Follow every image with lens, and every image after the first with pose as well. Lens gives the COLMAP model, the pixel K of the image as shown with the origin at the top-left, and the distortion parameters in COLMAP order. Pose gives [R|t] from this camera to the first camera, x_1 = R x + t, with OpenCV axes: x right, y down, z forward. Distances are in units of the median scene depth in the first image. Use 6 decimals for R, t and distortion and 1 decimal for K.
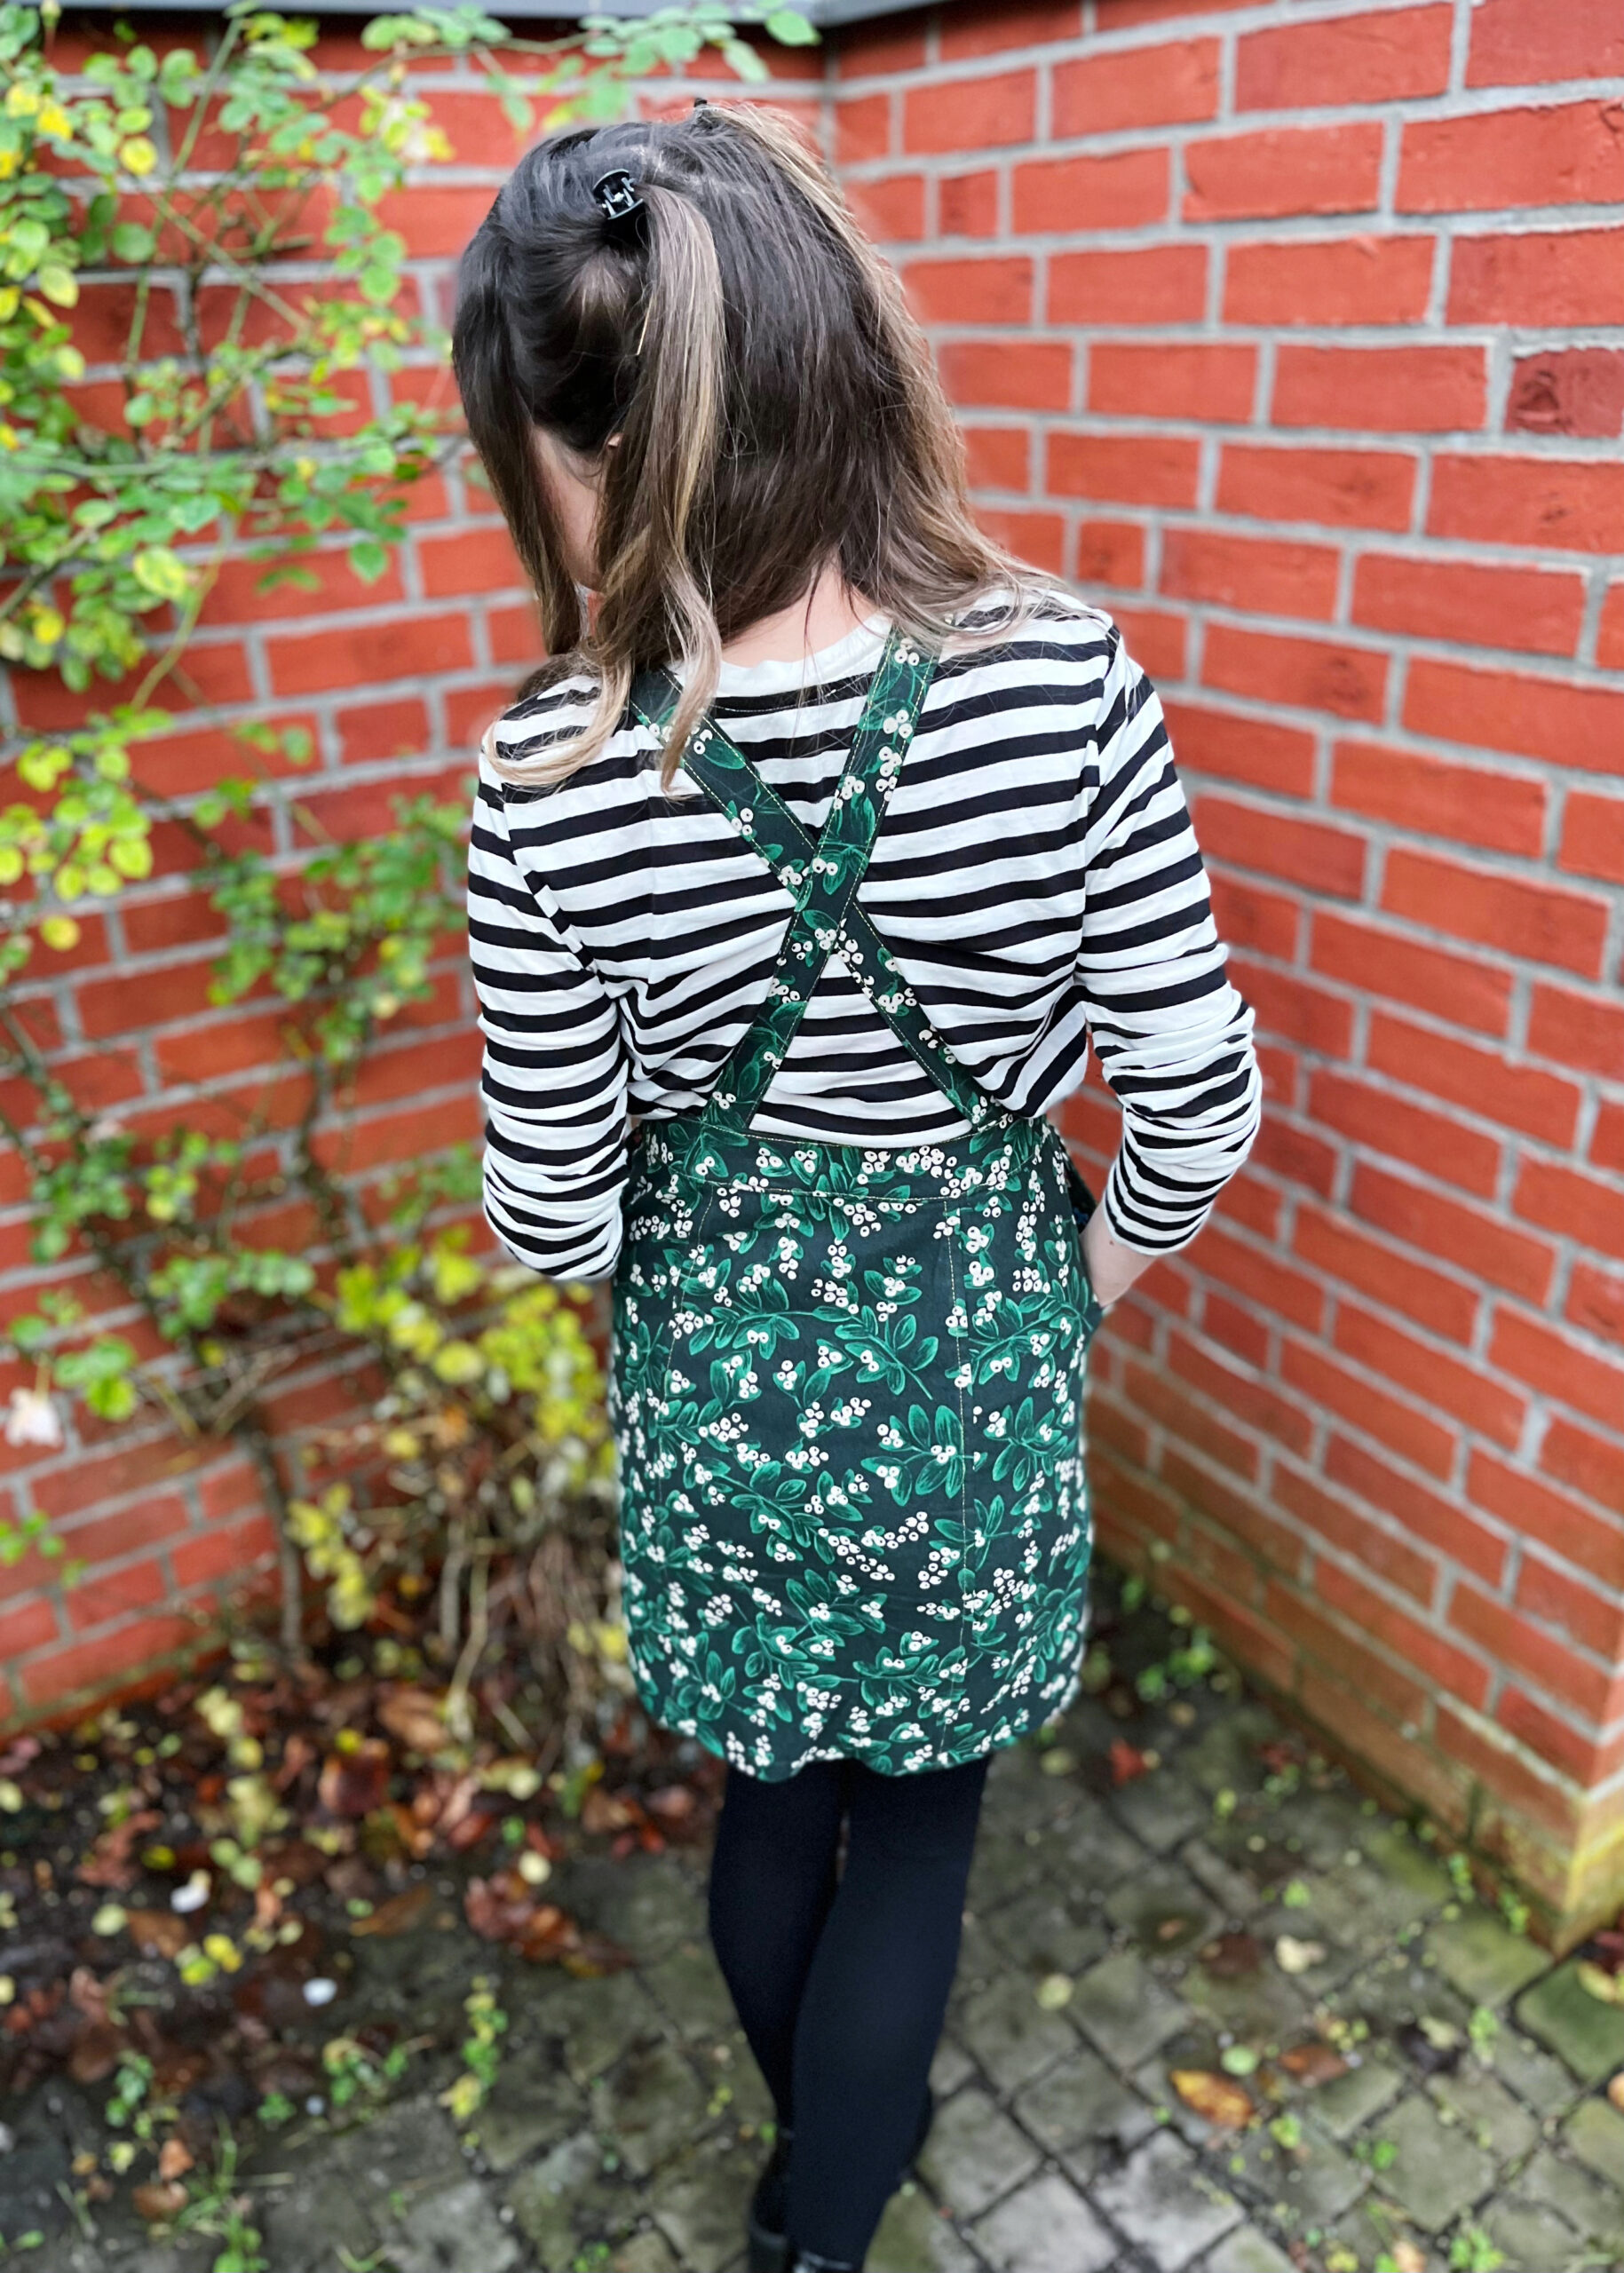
lens RADIAL K [[1825.2, 0, 813.8], [0, 1825.2, 1093.0], [0, 0, 1]] dist [0.029358, -0.043061]
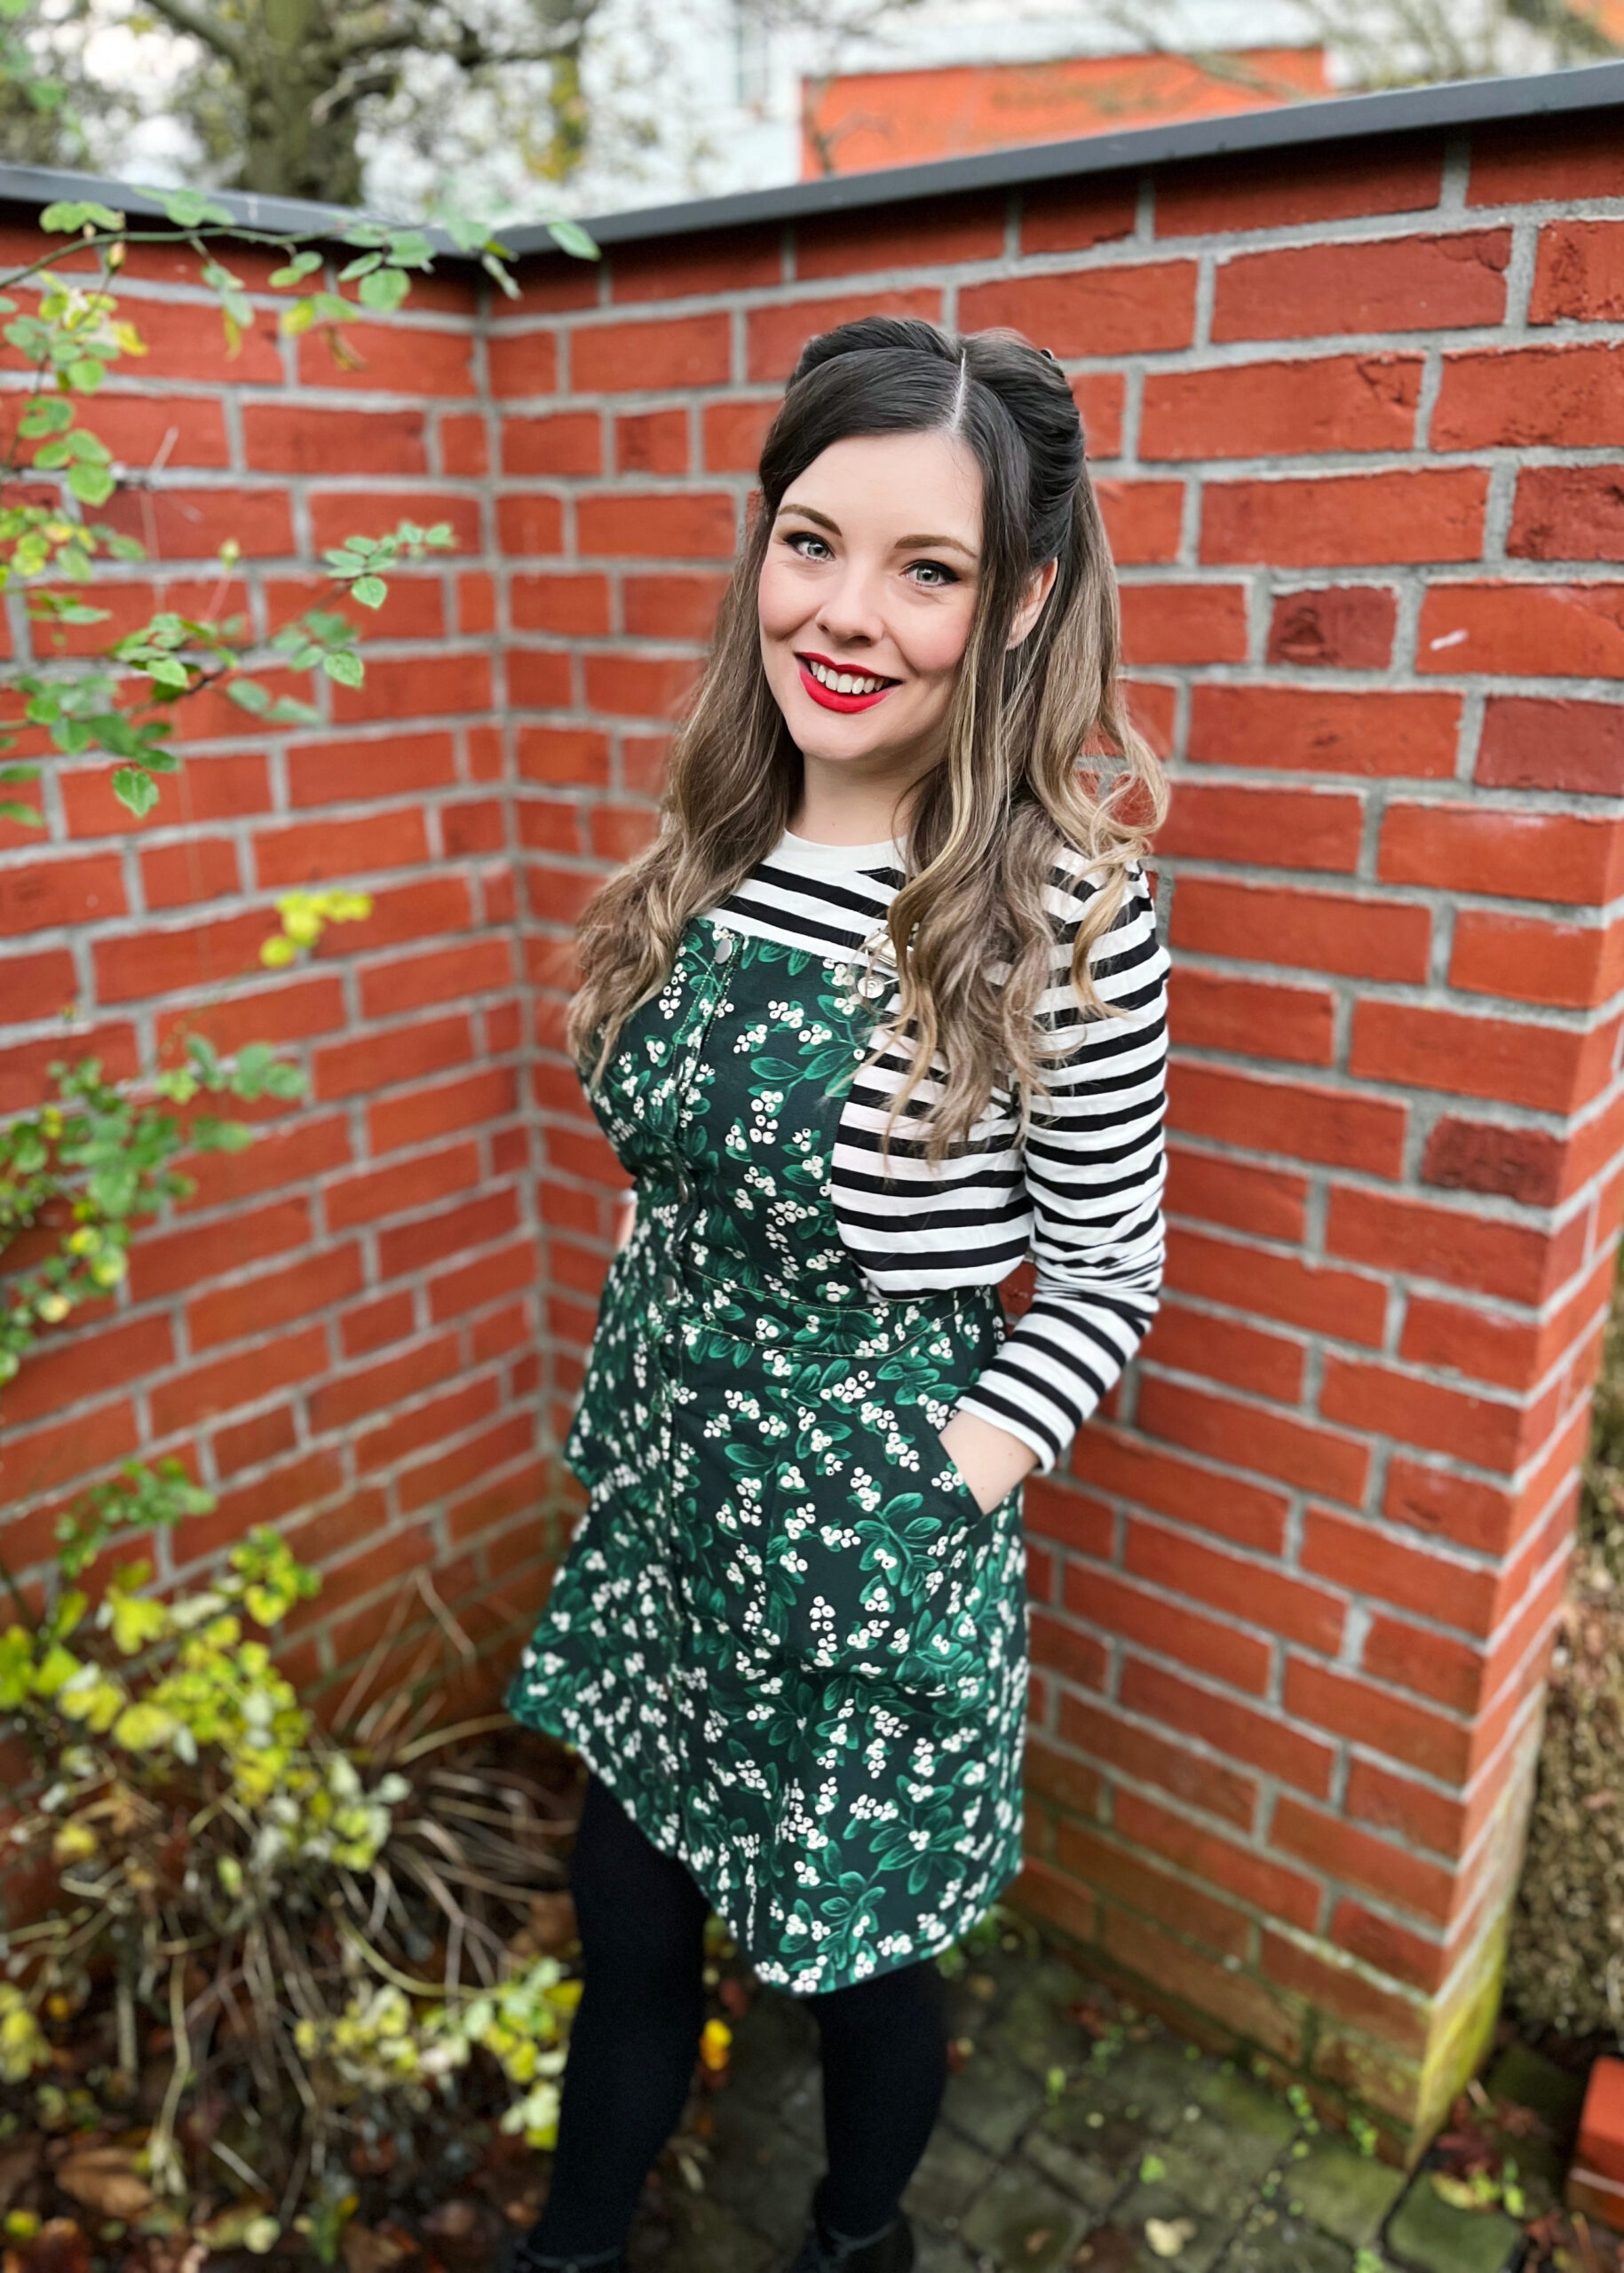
lens RADIAL K [[1732.5, 0, 777.4], [0, 1732.5, 1092.1], [0, 0, 1]] dist [0.035528, -0.057363]
pose [[0.954698, -0.057508, 0.291967, -0.156079], [0.092849, 0.989733, -0.108660, -0.031002], [-0.282720, 0.130846, 0.950236, 0.141990]]
